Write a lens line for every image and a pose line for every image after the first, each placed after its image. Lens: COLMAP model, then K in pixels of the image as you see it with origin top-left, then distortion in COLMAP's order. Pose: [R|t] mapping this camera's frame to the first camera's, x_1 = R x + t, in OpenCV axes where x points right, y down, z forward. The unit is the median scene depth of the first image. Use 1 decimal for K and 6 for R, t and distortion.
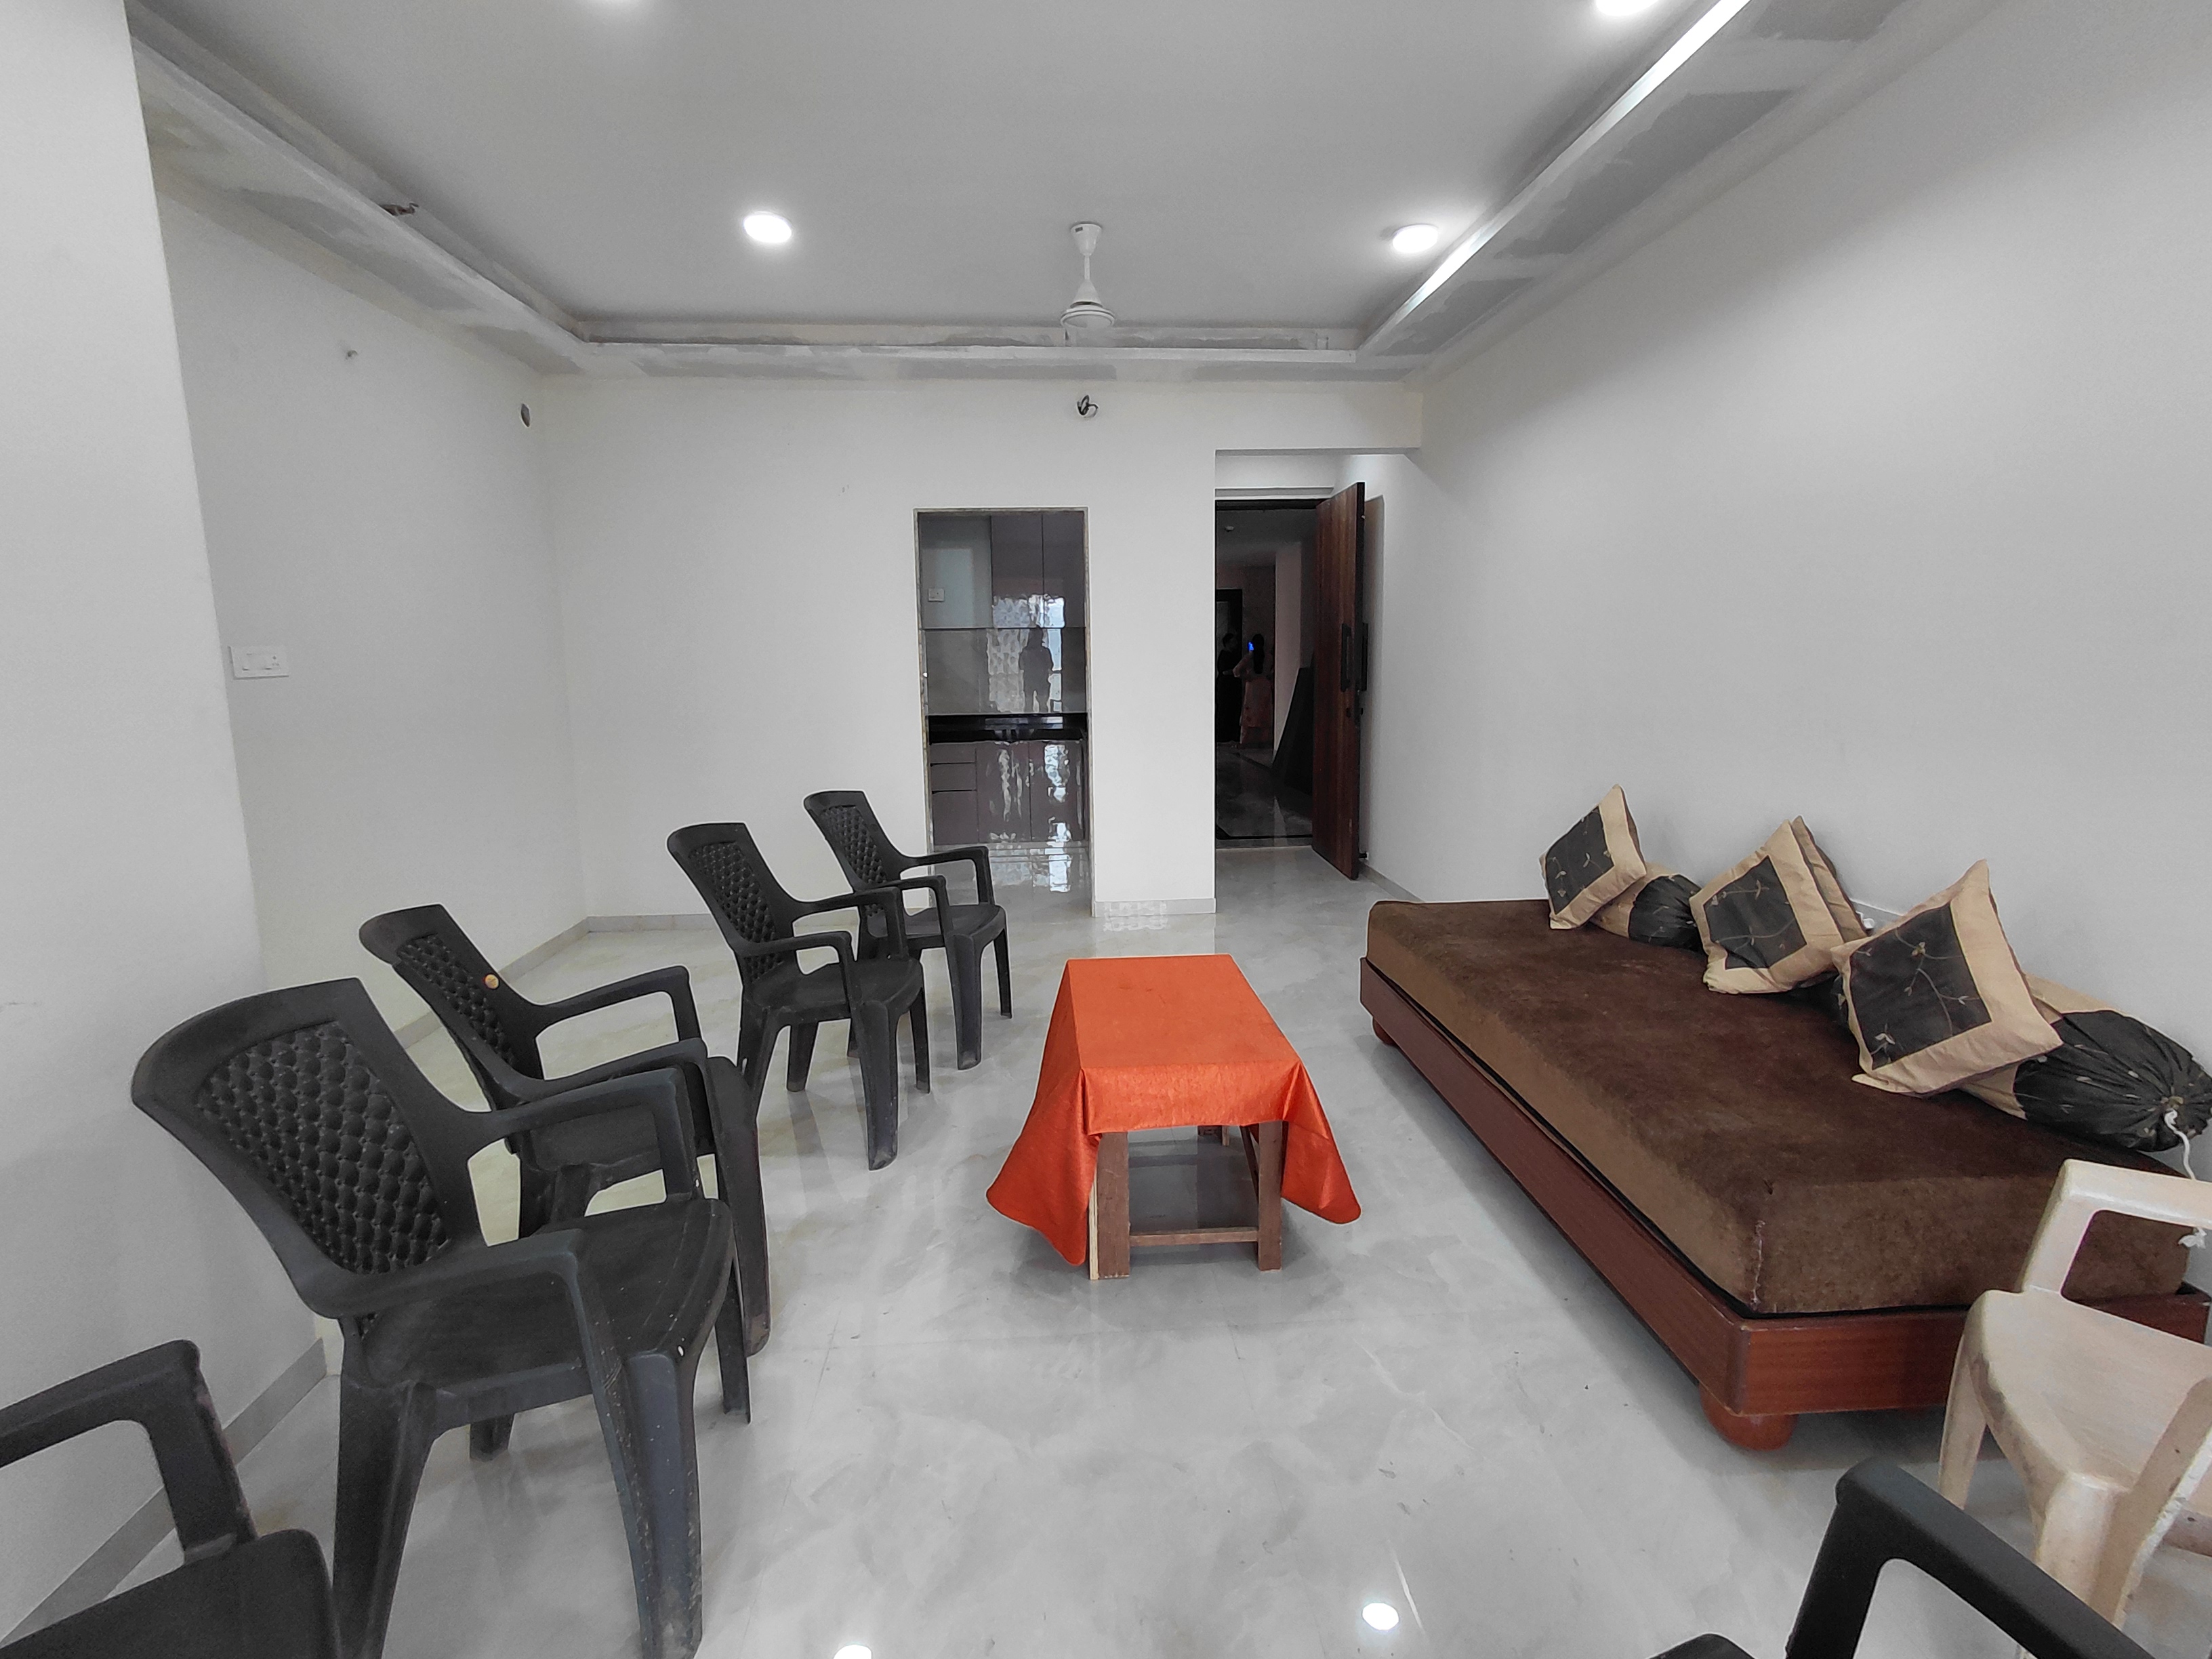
lens RADIAL K [[1026.2, 0, 1111.1], [0, 1026.2, 832.0], [0, 0, 1]] dist [-0.000808, 0.002876]
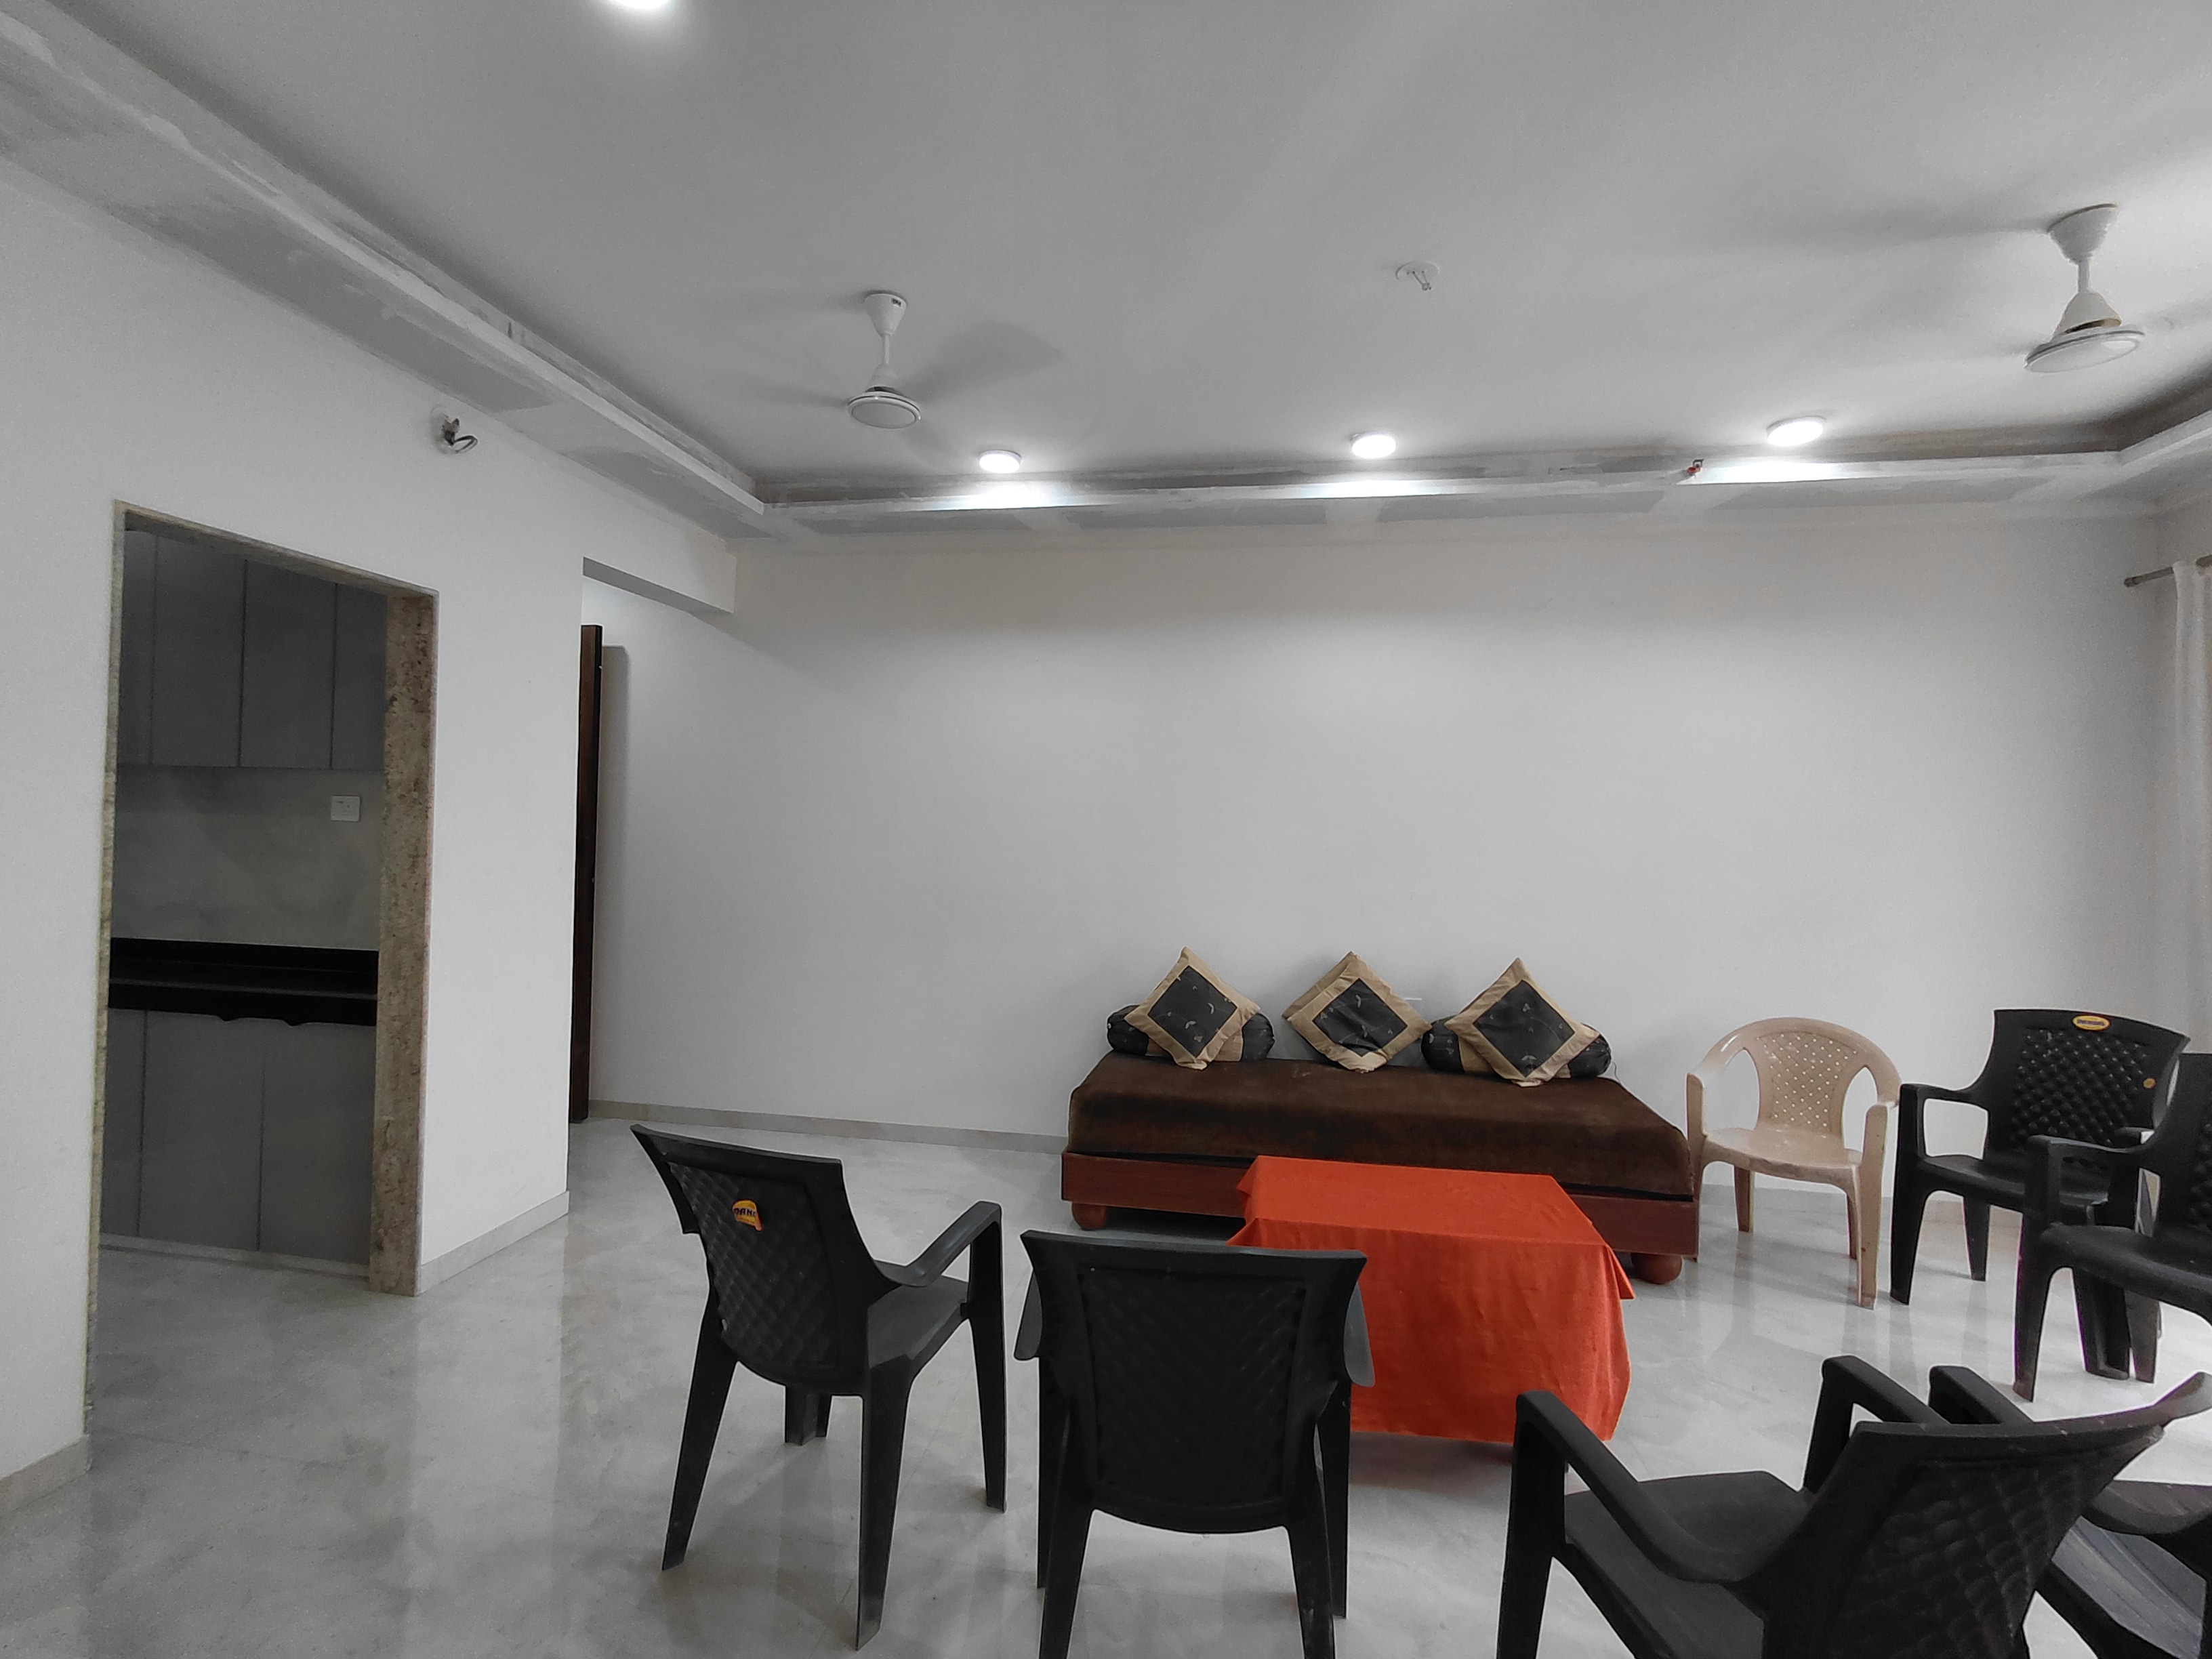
lens RADIAL K [[1026.2, 0, 1112.3], [0, 1026.2, 823.1], [0, 0, 1]] dist [-0.000808, 0.002876]
pose [[0.224020, 0.019592, 0.974388, -0.977559], [0.140300, 0.988735, -0.052137, -0.182277], [-0.964433, 0.148386, 0.218747, 0.970707]]
